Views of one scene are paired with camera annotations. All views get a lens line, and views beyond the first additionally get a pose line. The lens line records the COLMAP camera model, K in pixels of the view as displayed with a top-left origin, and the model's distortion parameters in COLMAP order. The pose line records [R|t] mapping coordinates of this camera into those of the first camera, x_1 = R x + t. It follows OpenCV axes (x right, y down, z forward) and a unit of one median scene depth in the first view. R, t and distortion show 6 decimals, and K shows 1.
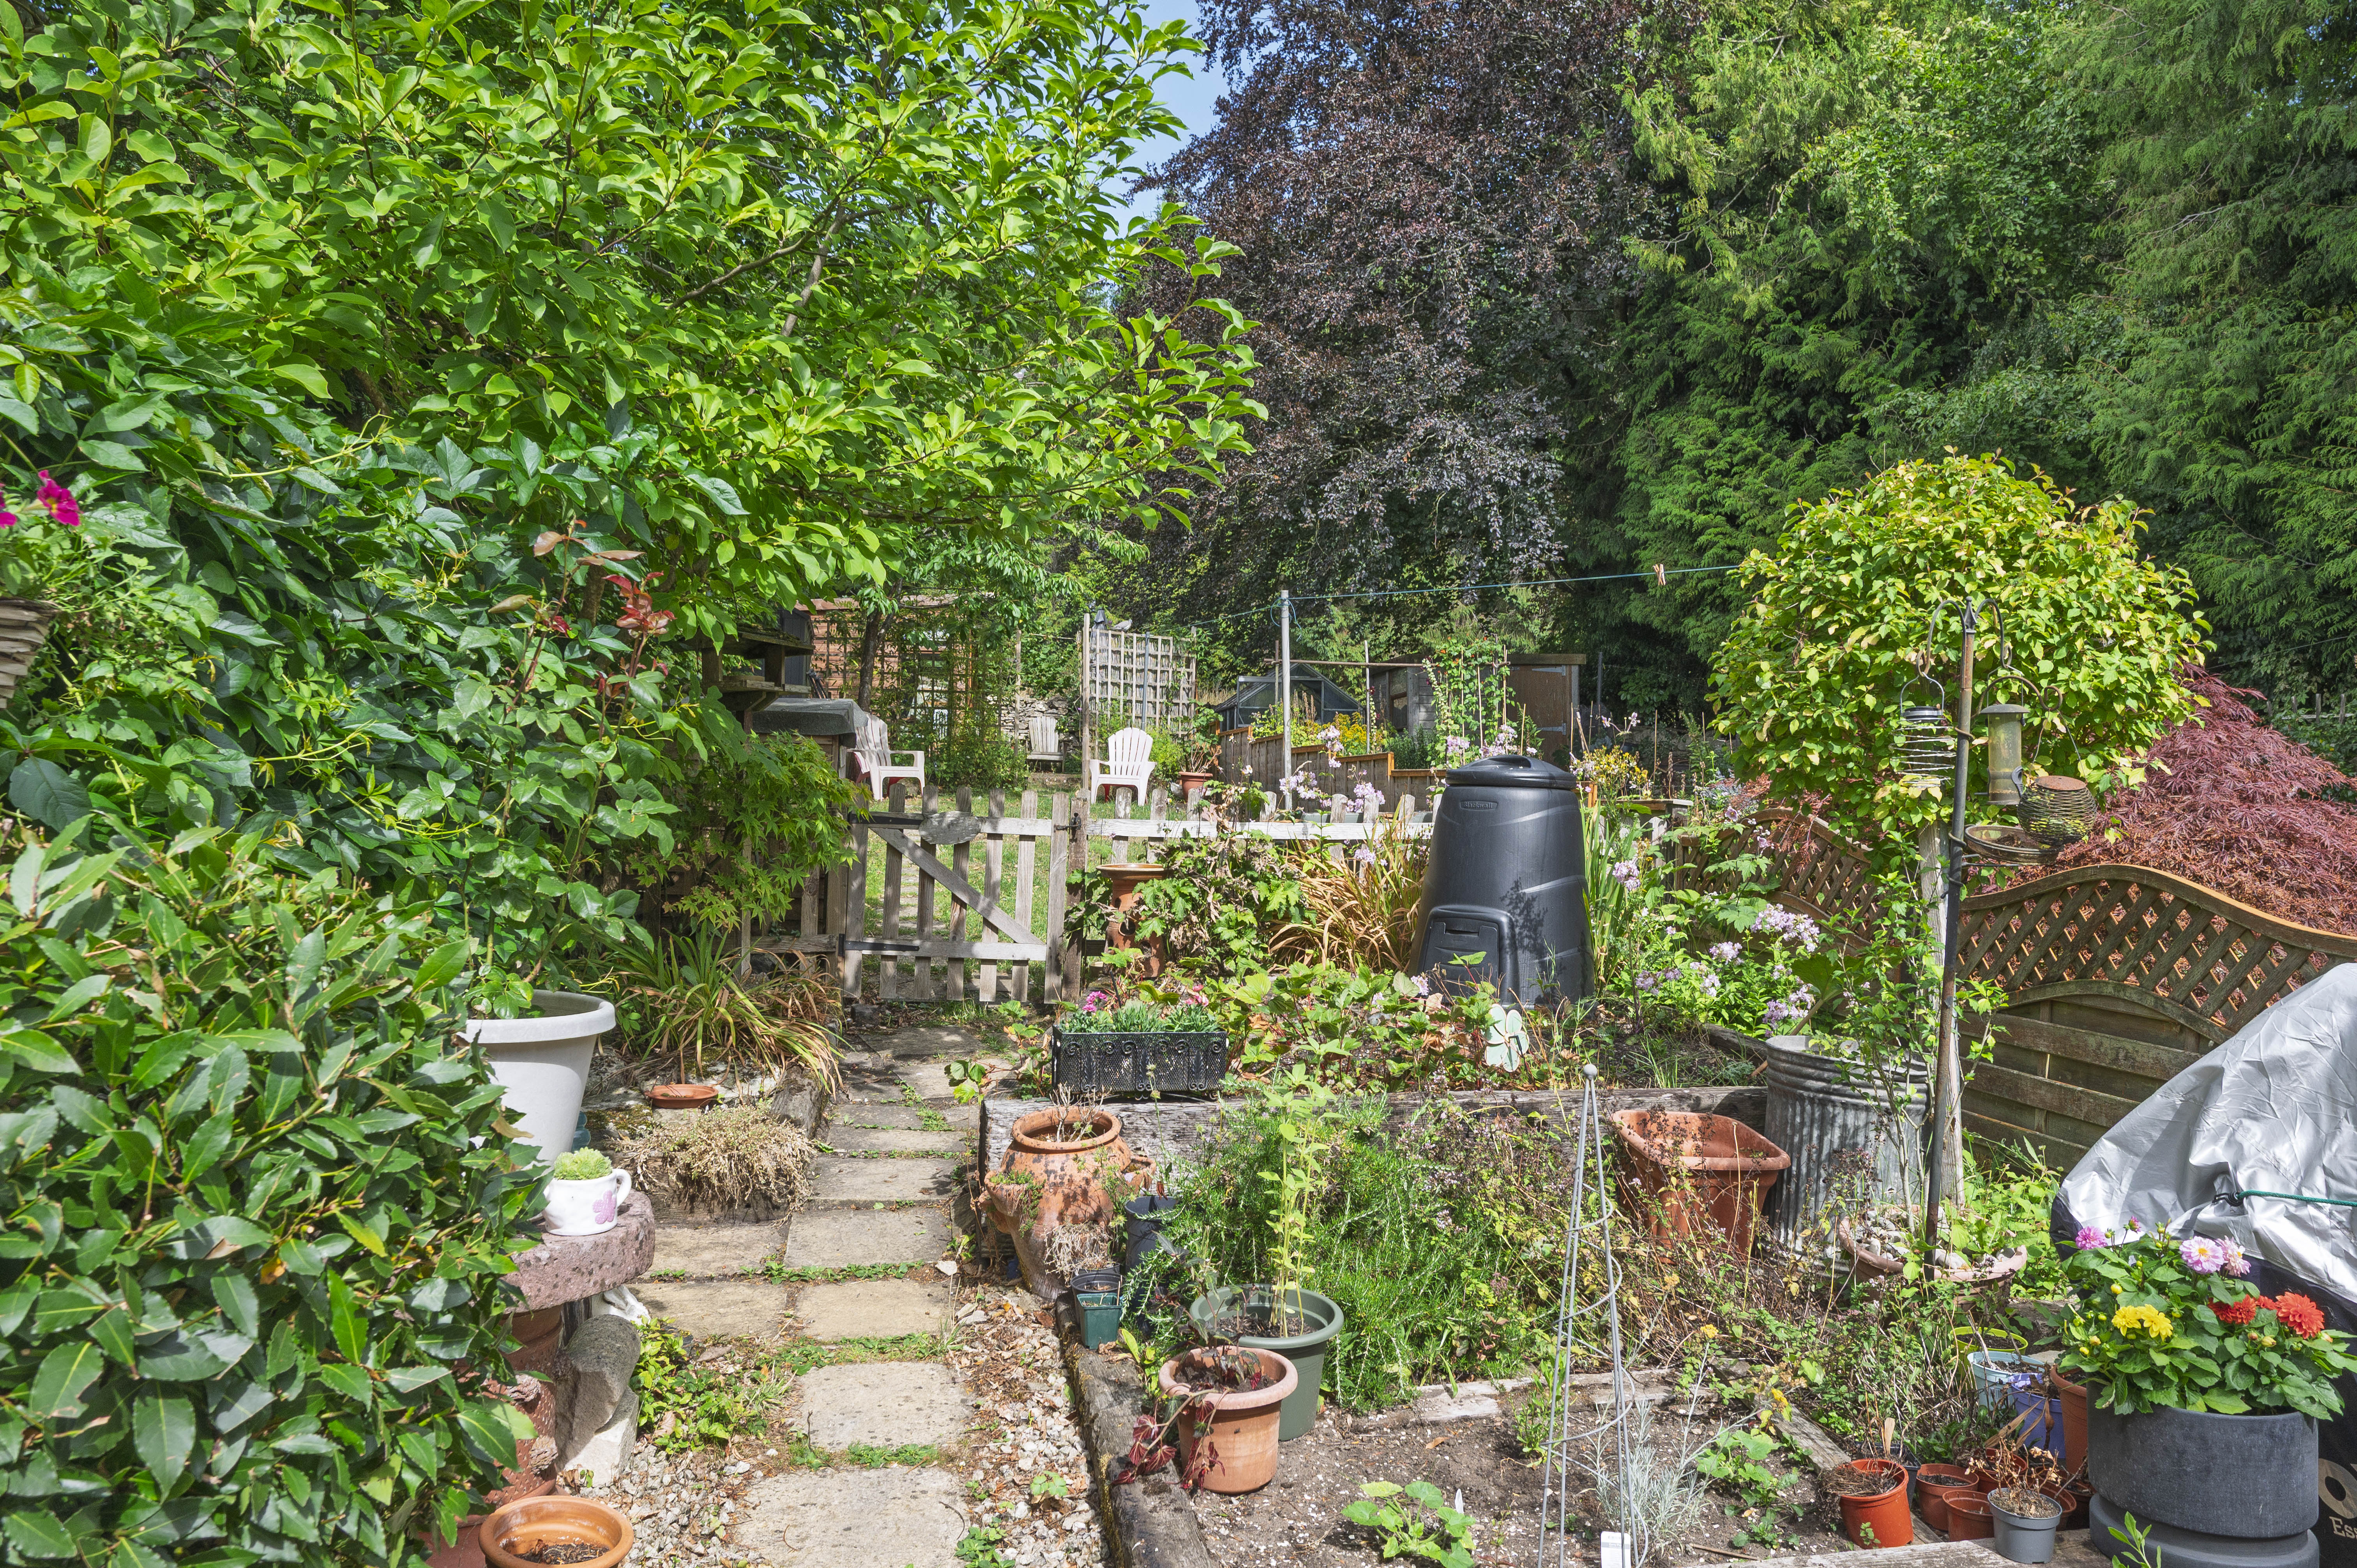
lens RADIAL K [[1311.2, 0, 1184.7], [0, 1311.2, 765.9], [0, 0, 1]] dist [0.000333, -0.000187]
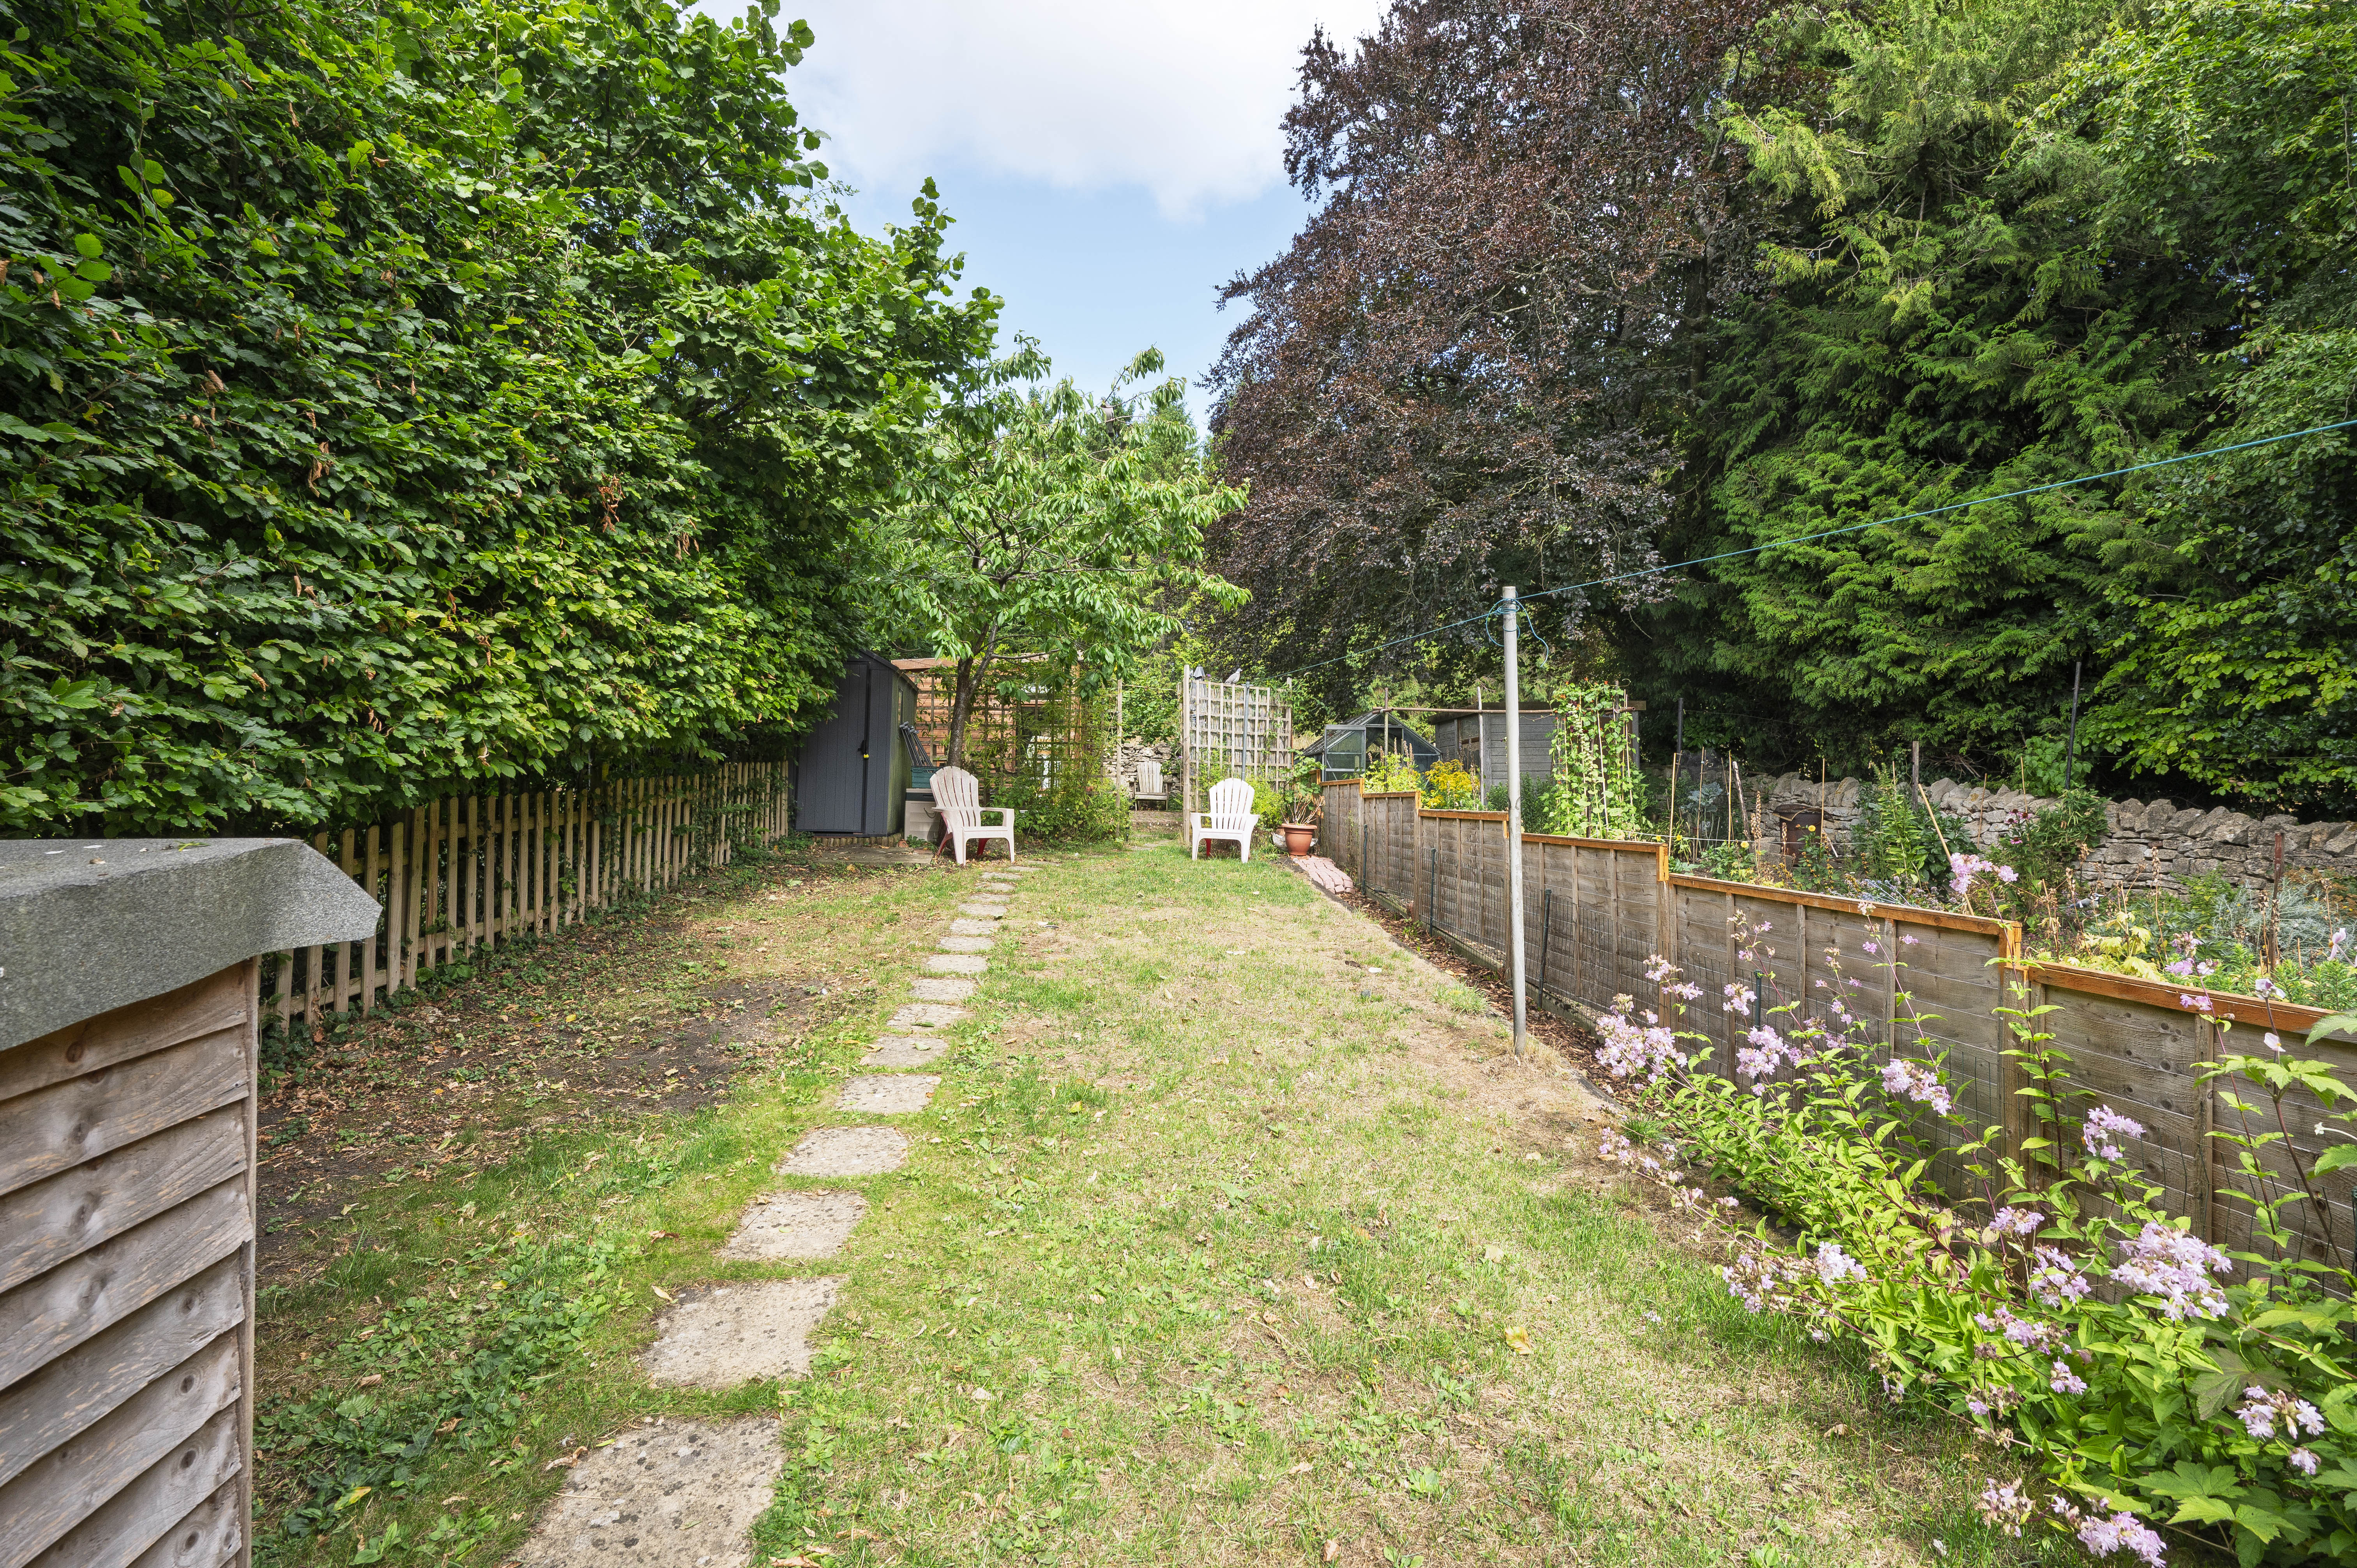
lens RADIAL K [[1074.9, 0, 1183.0], [0, 1074.9, 790.4], [0, 0, 1]] dist [-0.001401, -0.000011]
pose [[0.996850, -0.005953, -0.079091, -0.013779], [0.005403, 0.999960, -0.007164, -0.014285], [0.079131, 0.006714, 0.996842, 0.187767]]
